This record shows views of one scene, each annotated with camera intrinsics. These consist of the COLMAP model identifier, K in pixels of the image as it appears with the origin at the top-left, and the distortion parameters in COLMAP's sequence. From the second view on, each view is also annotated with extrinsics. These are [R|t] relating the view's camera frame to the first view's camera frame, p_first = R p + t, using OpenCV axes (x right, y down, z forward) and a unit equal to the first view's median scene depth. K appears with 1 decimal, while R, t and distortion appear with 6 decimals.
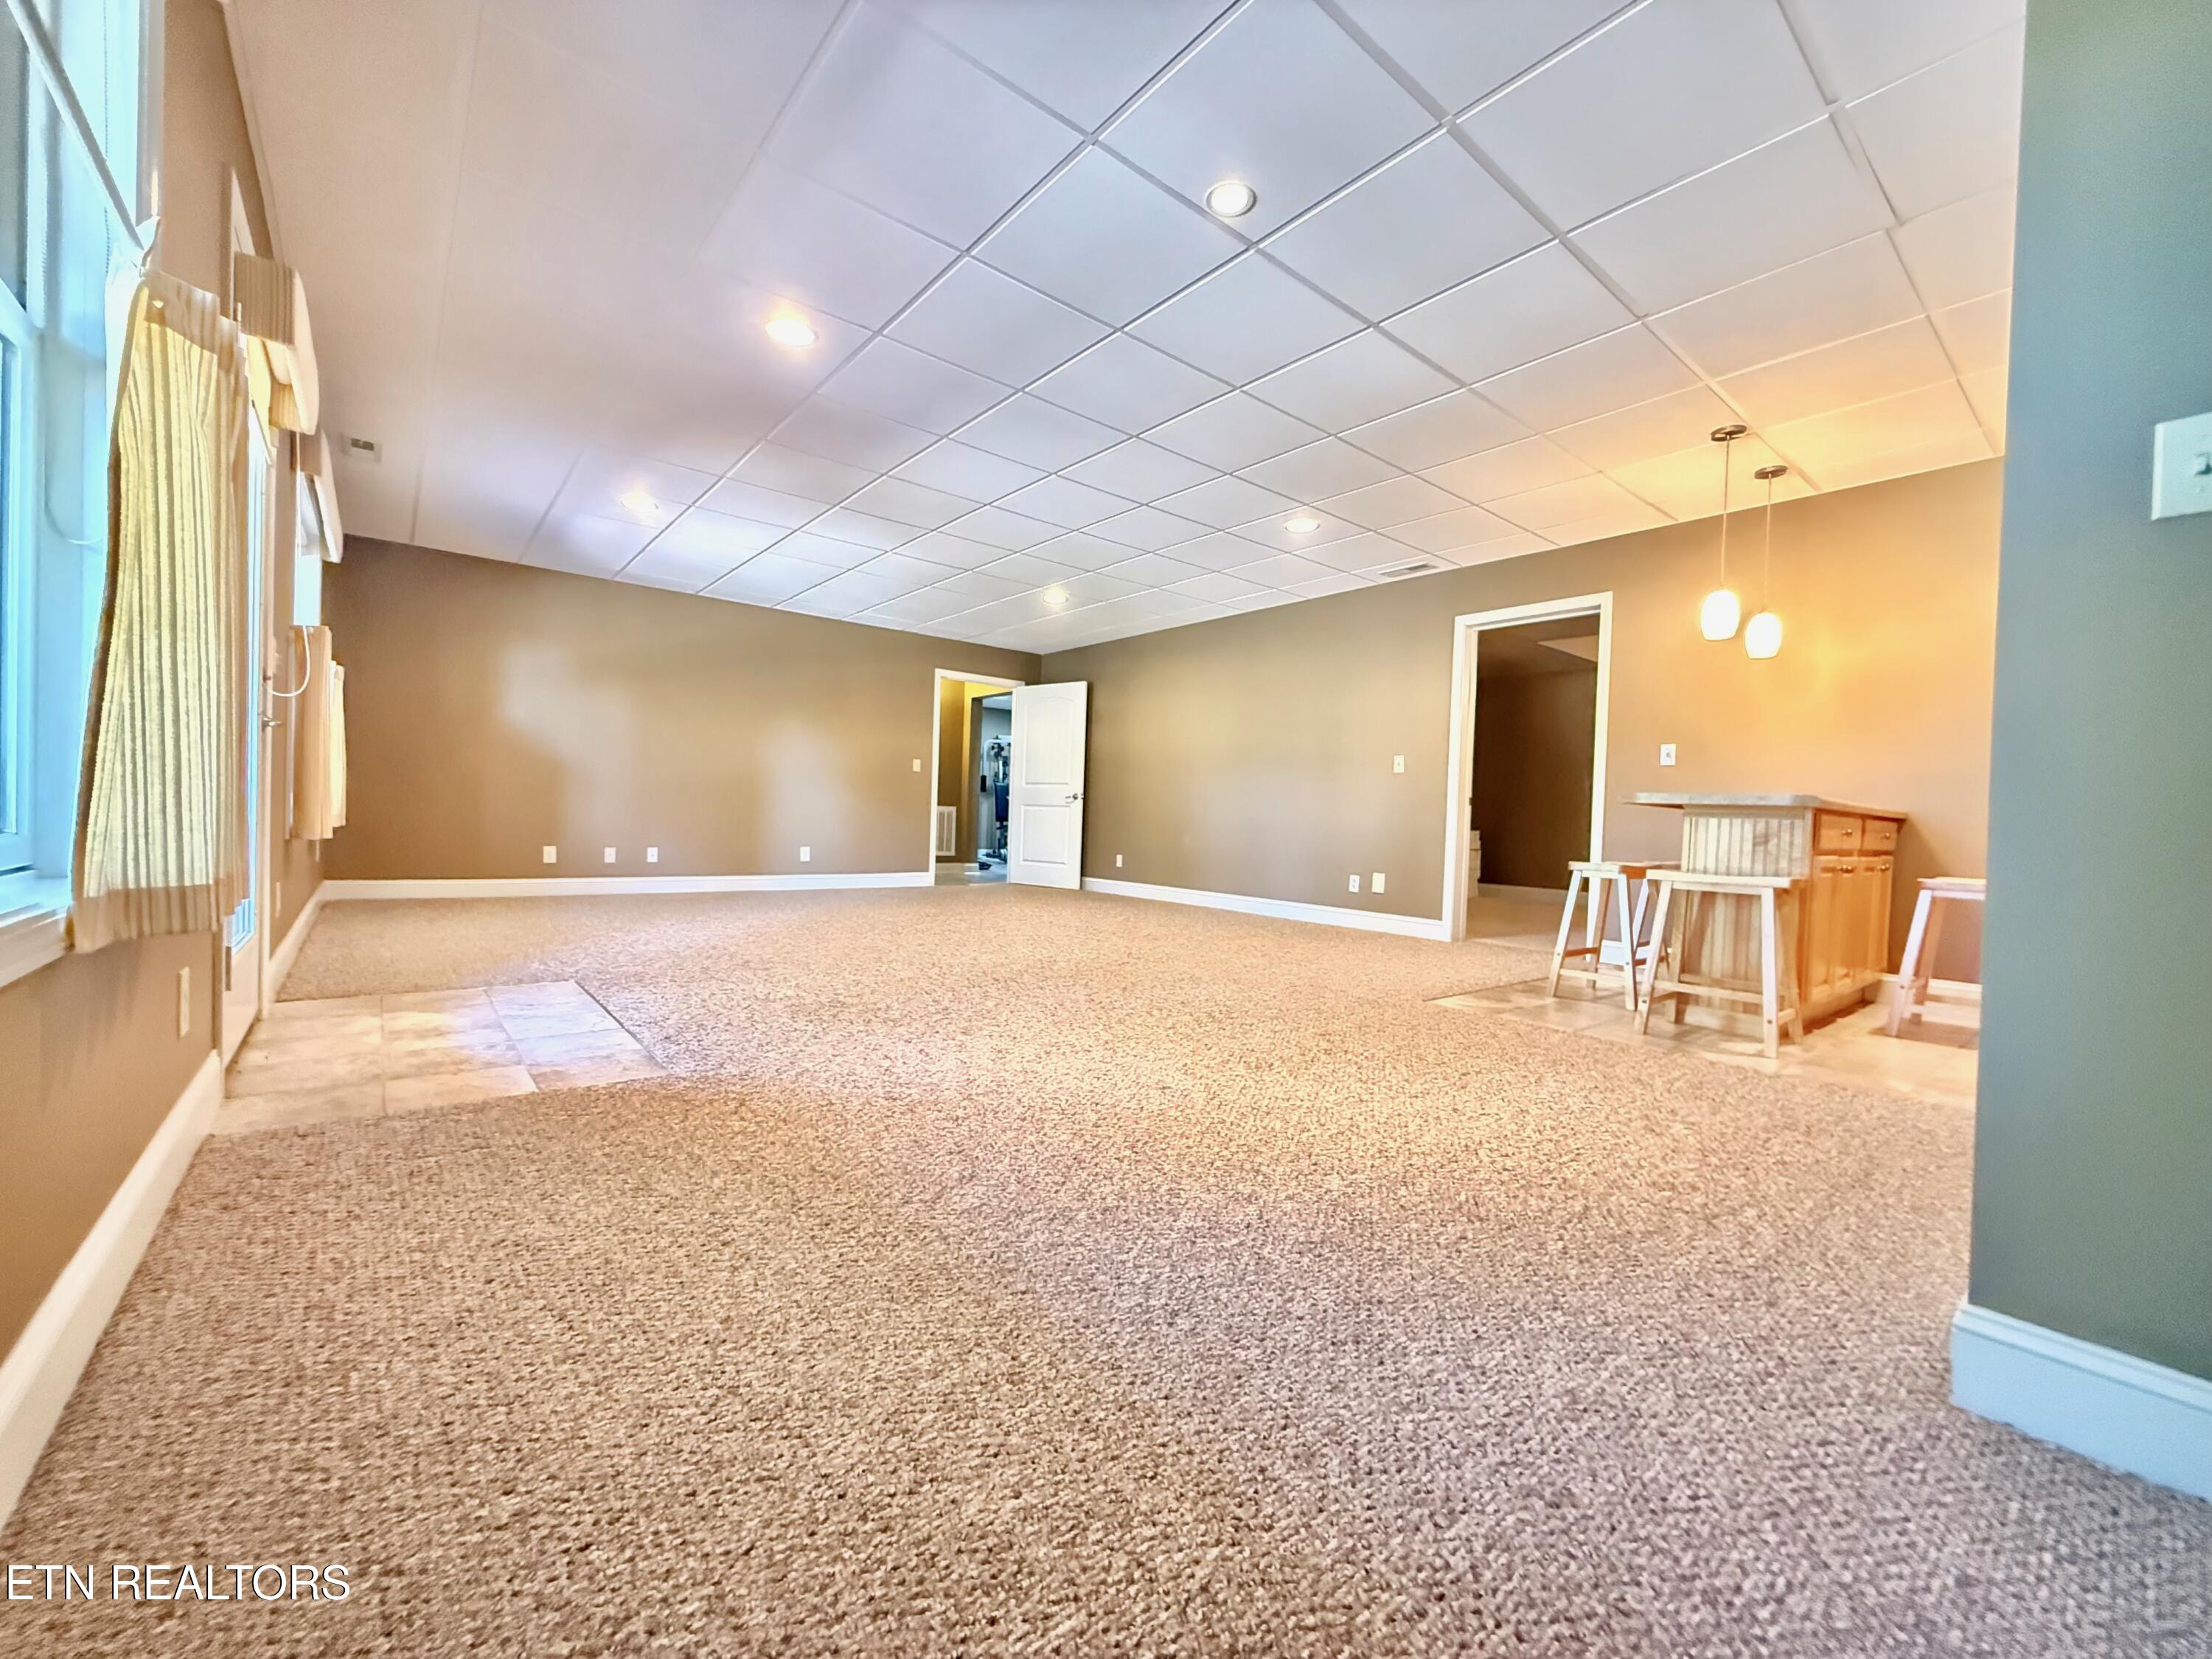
lens RADIAL K [[887.2, 0, 1106.0], [0, 887.2, 829.5], [0, 0, 1]] dist [0.001030, 0.000140]
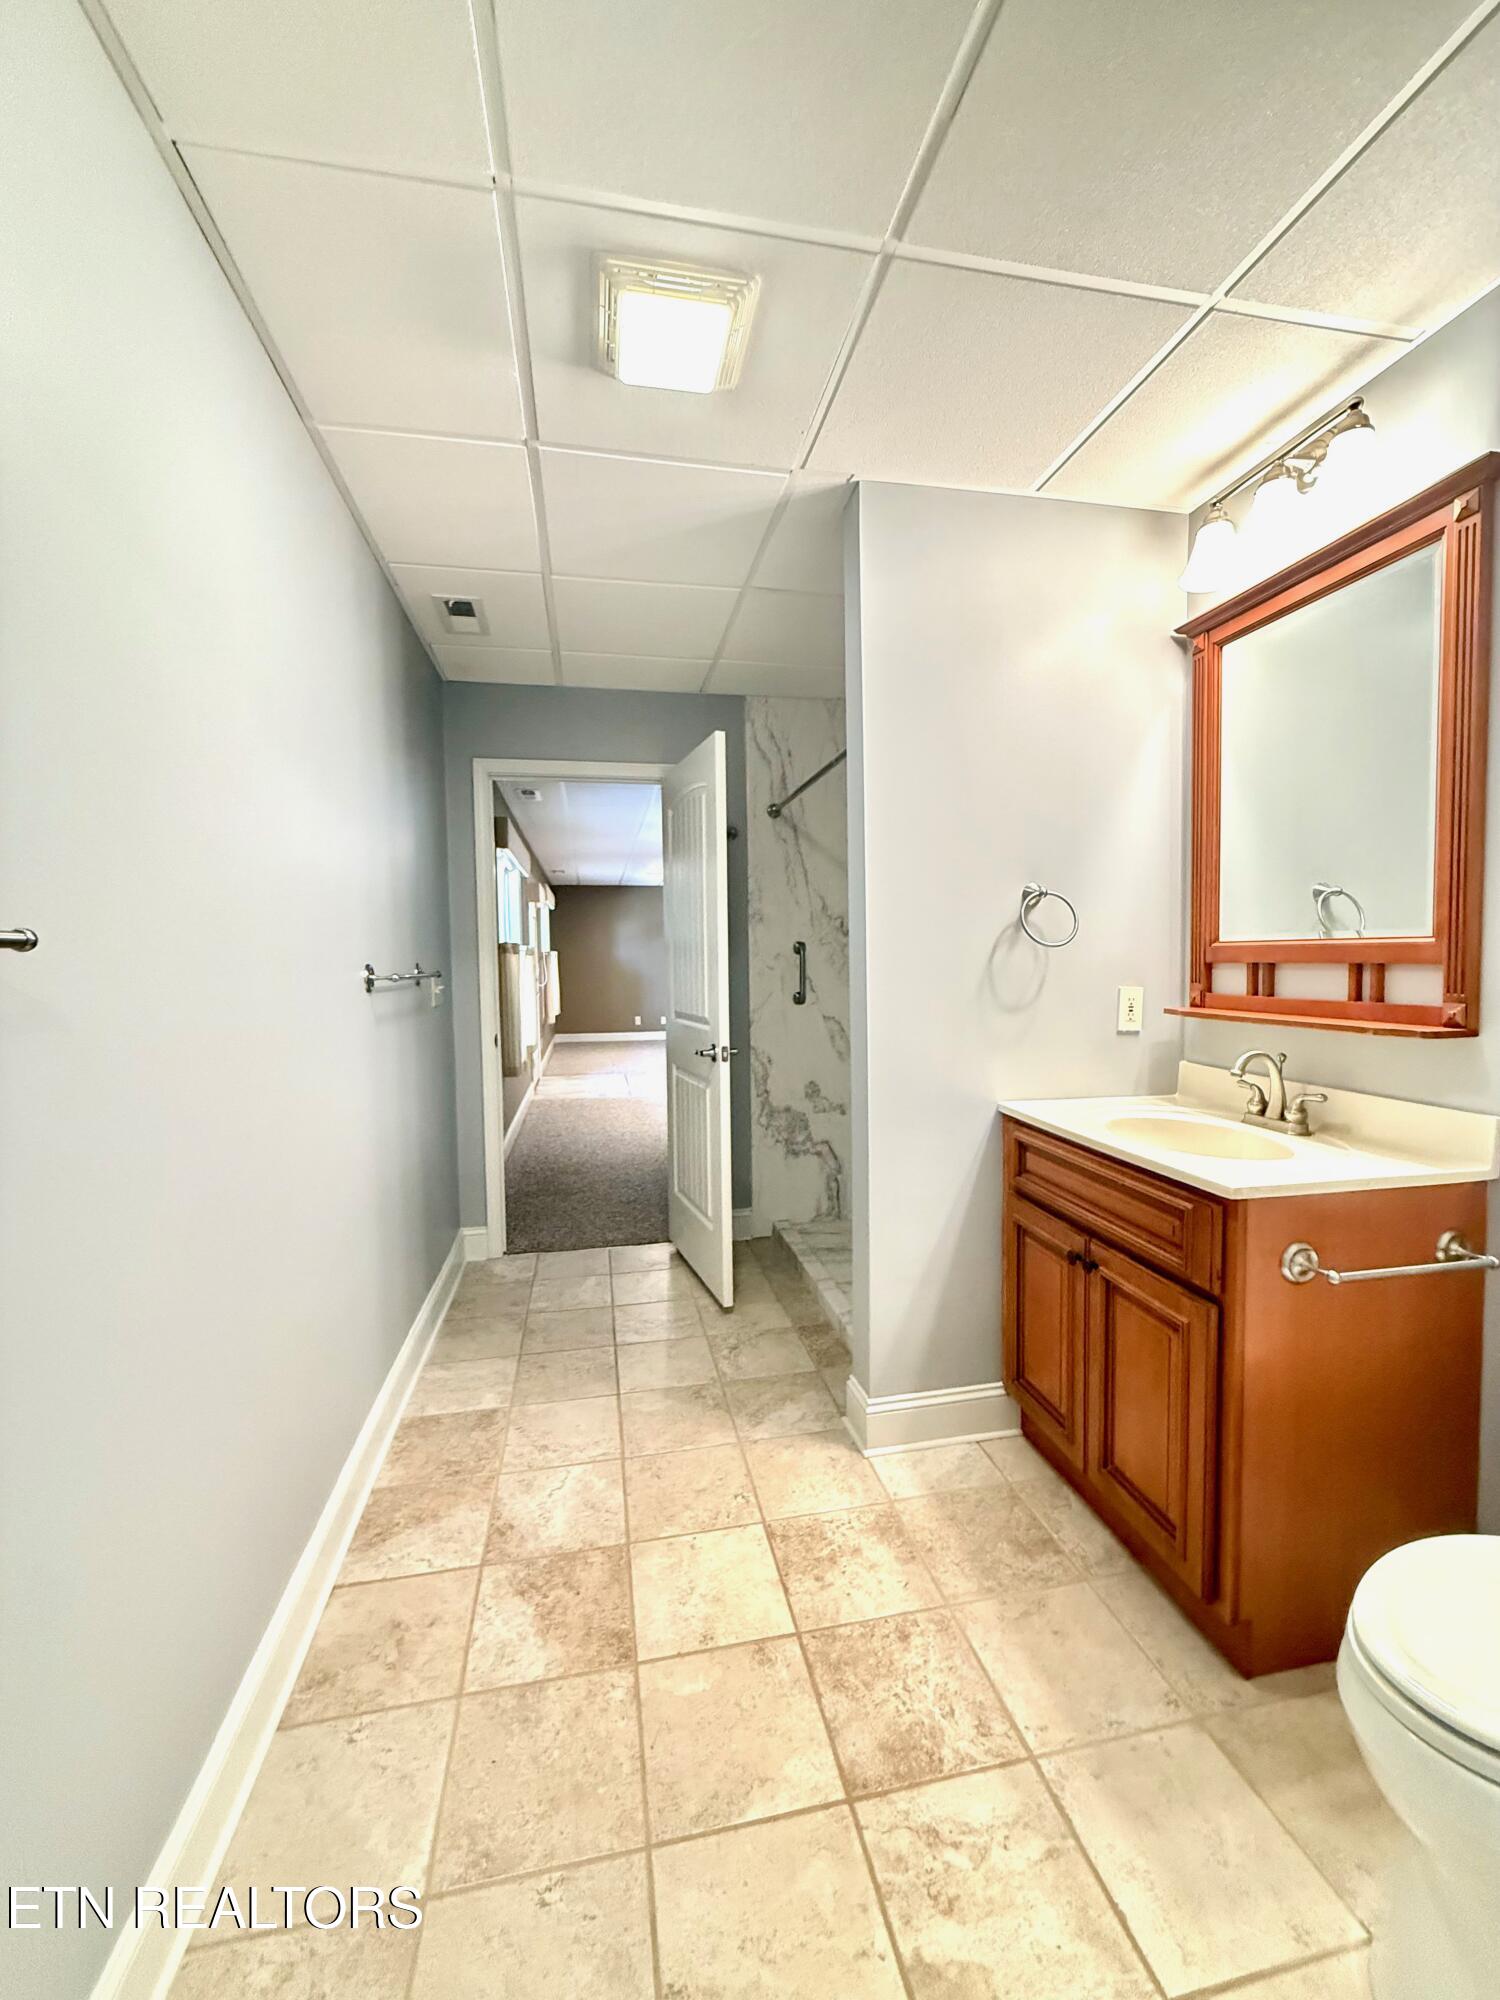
lens RADIAL K [[802.2, 0, 750.0], [0, 802.2, 1000.0], [0, 0, 1]] dist [0.001030, 0.000140]
pose [[0.881191, -0.021362, -0.472278, 0.925658], [0.036635, 0.999060, 0.023165, -0.101001], [0.471340, -0.037715, 0.881145, -1.002033]]
